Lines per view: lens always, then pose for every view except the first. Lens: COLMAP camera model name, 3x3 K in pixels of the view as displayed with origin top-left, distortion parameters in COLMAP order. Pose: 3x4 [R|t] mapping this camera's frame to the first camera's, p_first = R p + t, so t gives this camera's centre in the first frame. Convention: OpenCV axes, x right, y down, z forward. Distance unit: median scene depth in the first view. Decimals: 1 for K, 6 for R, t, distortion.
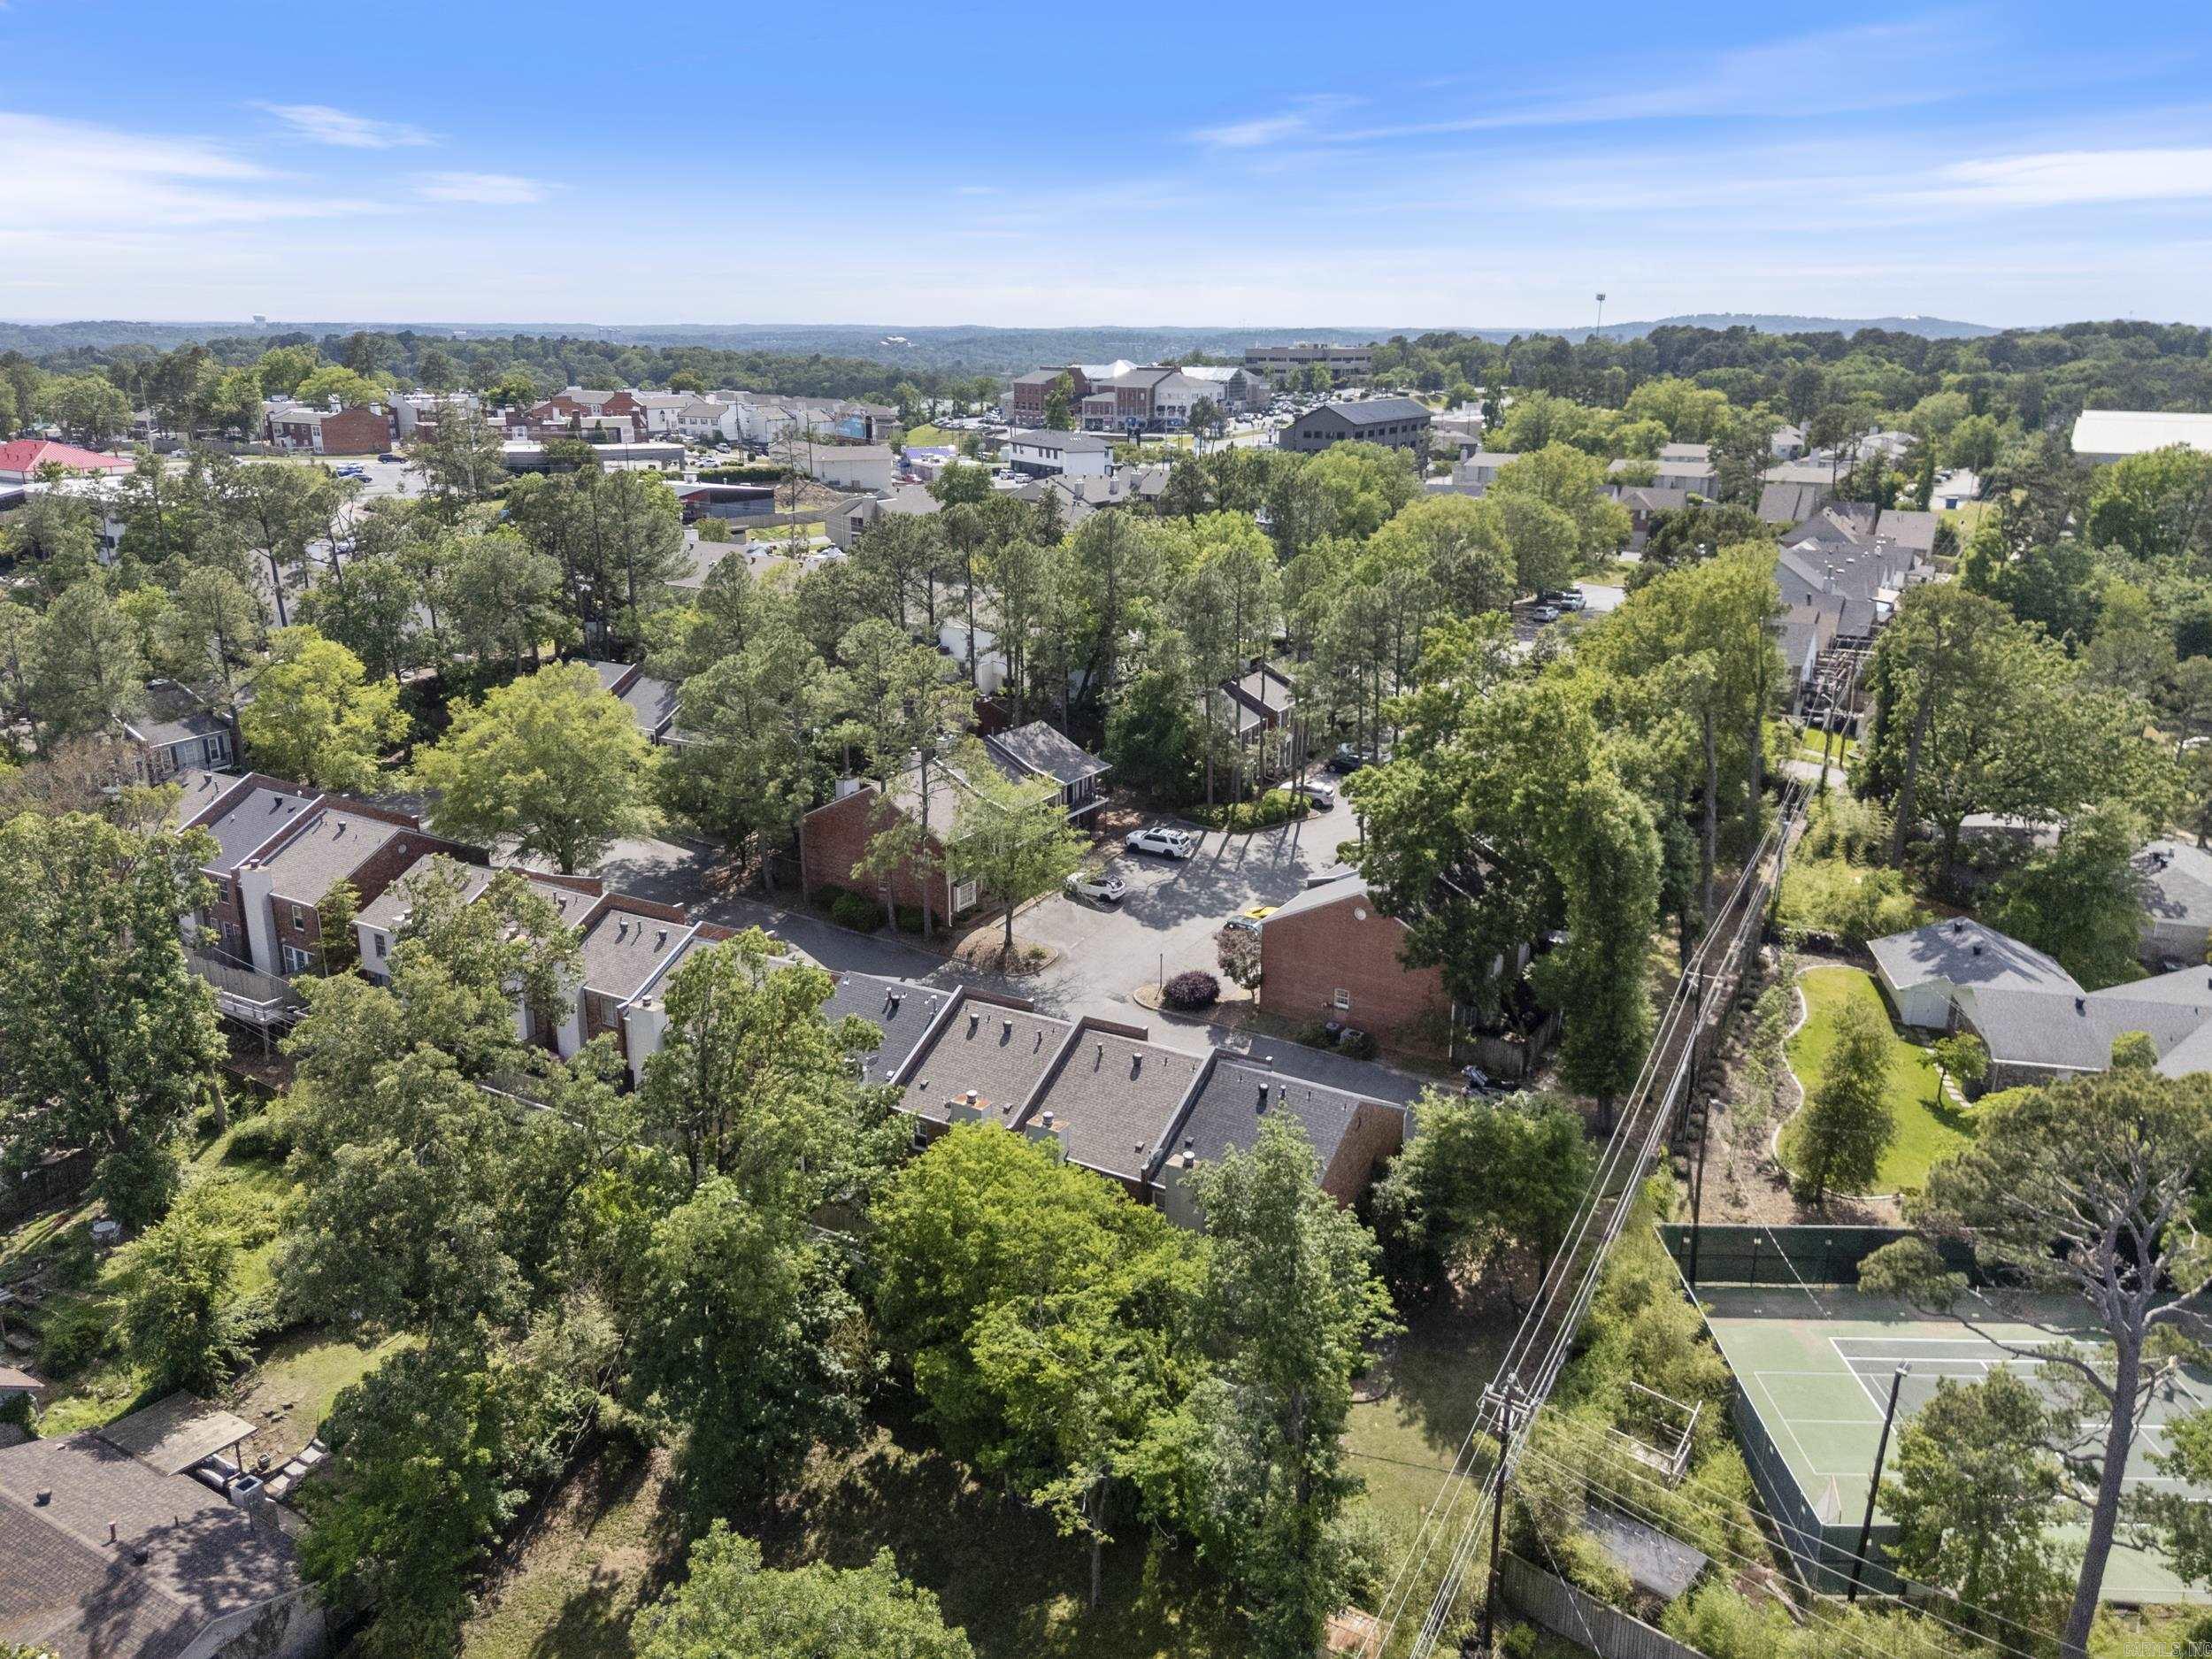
lens RADIAL K [[1641.4, 0, 1100.0], [0, 1641.4, 825.0], [0, 0, 1]] dist [0.071749, -0.073608]
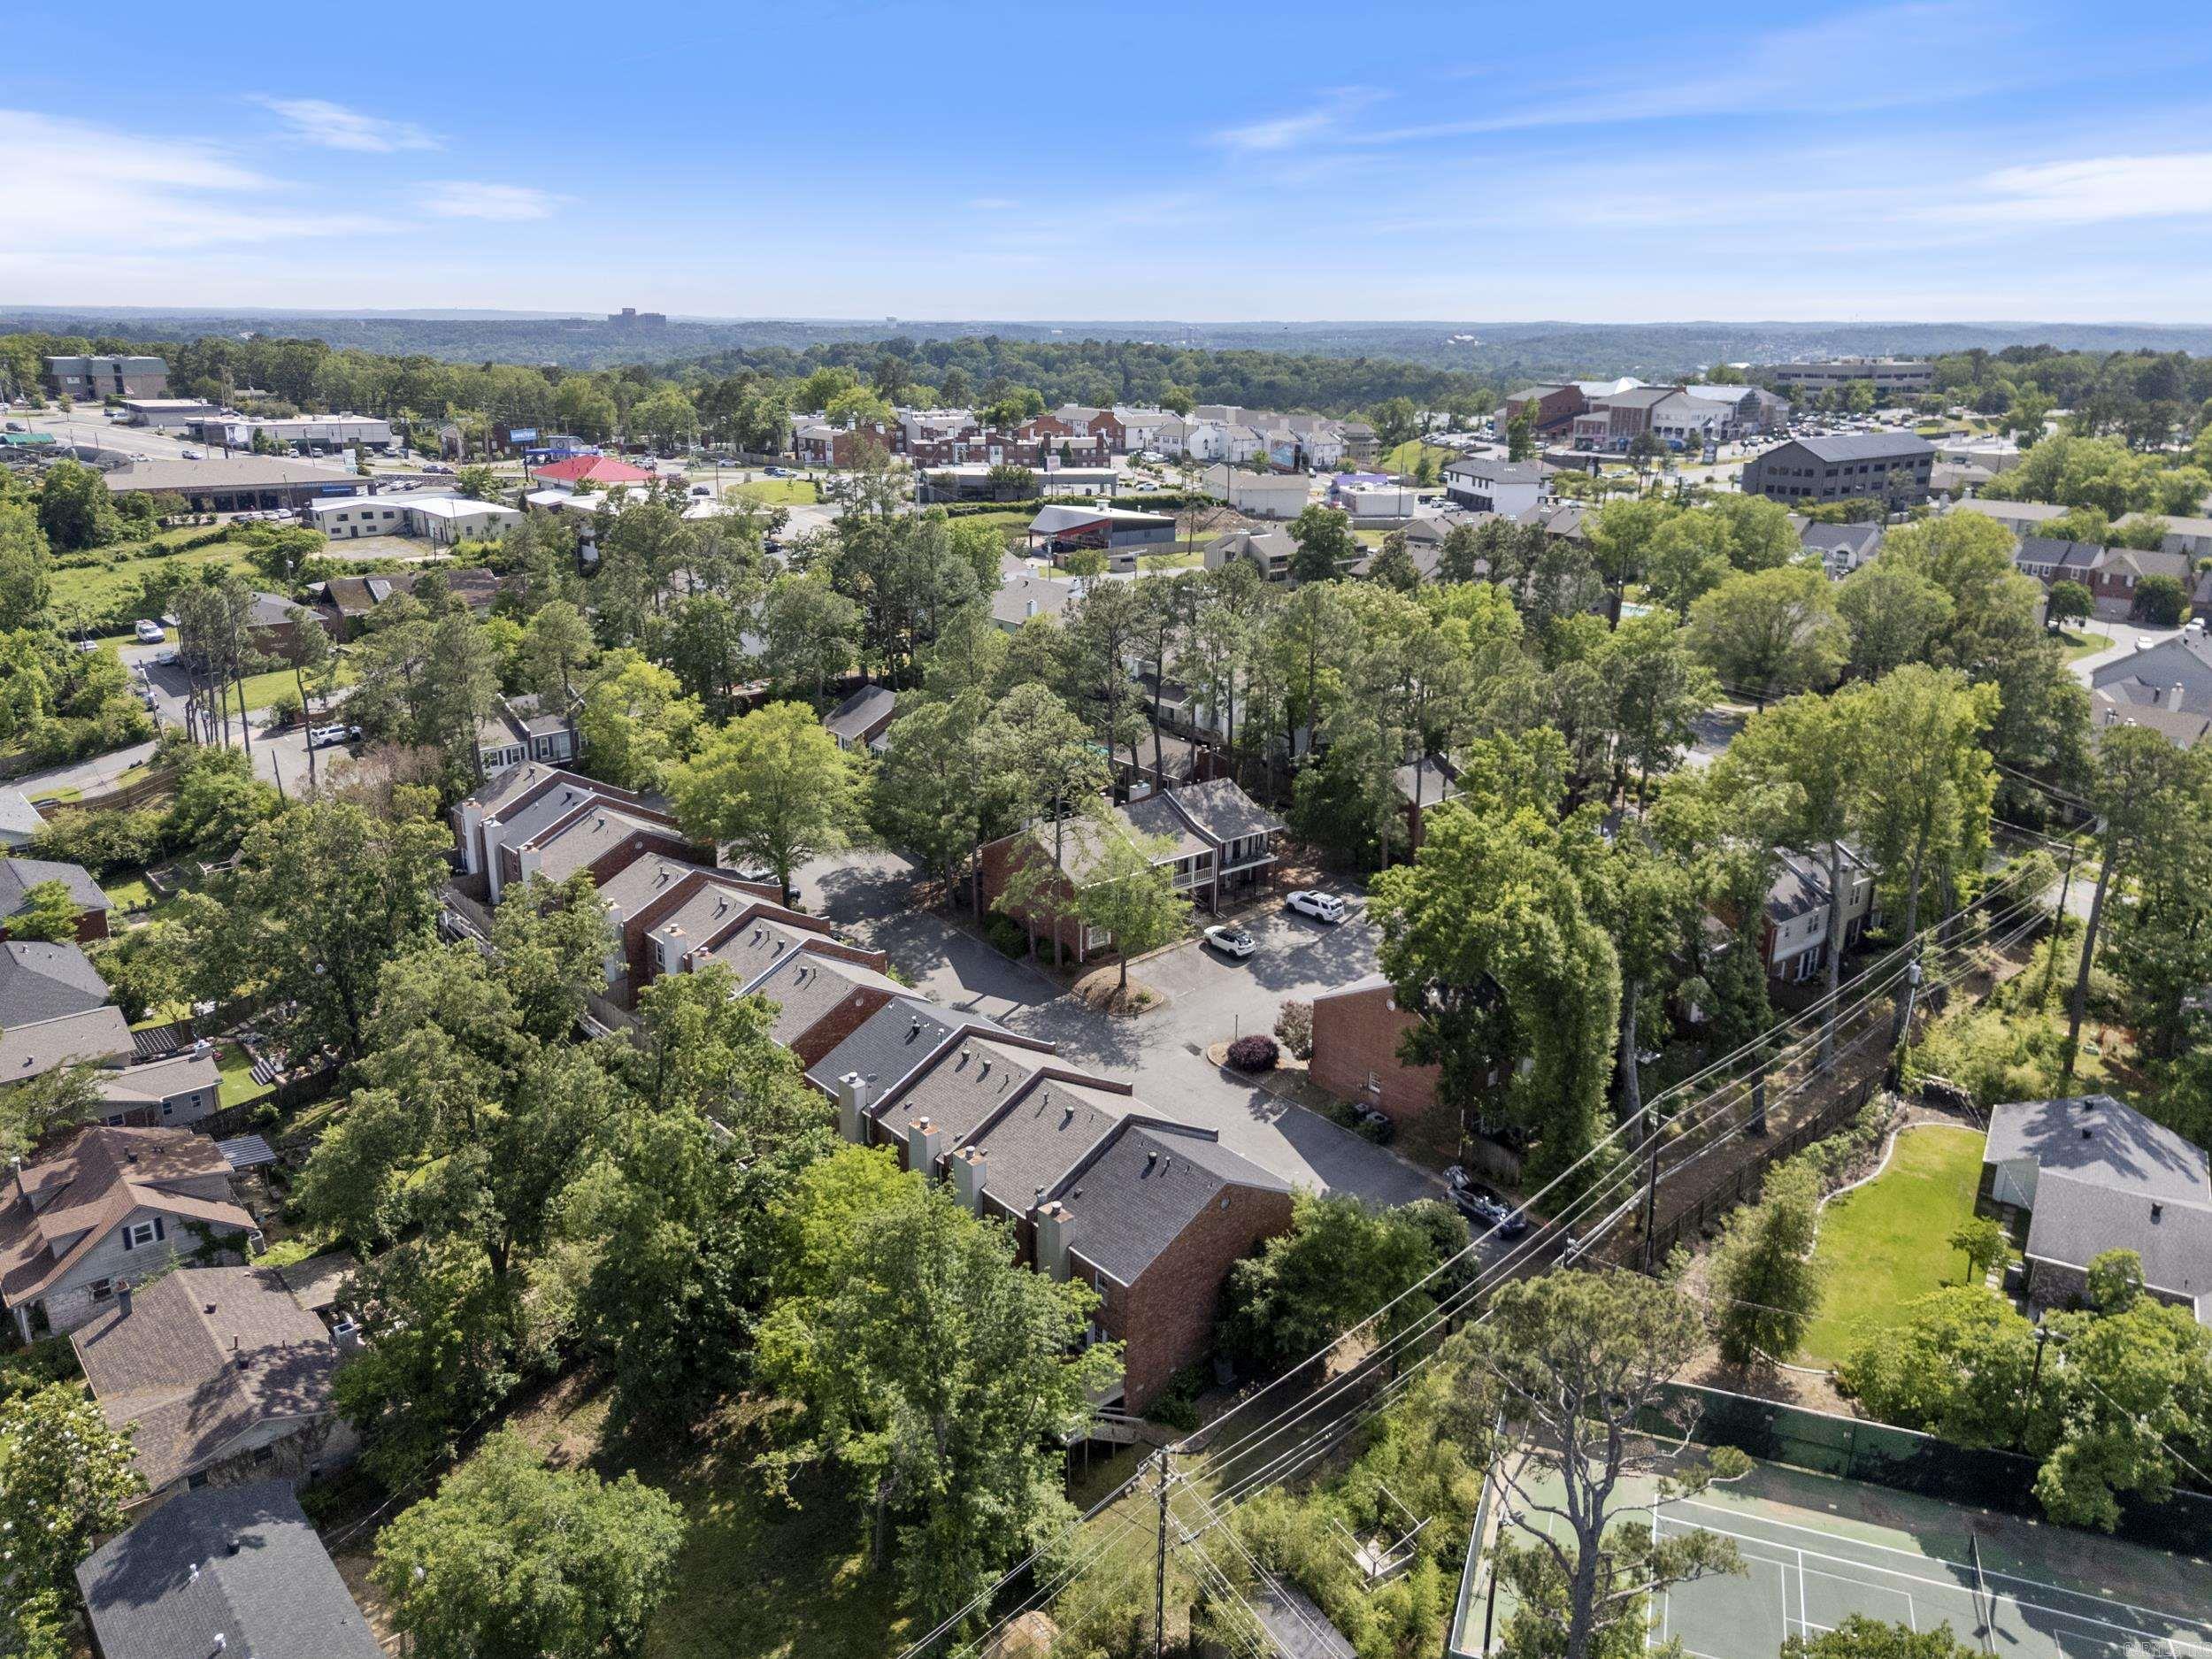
lens RADIAL K [[1641.4, 0, 1100.0], [0, 1641.4, 825.0], [0, 0, 1]] dist [0.071749, -0.073608]
pose [[0.943175, 0.099928, -0.316915, 0.233539], [-0.098701, 0.994917, 0.019967, -0.047623], [0.317299, 0.012448, 0.948244, -0.038368]]
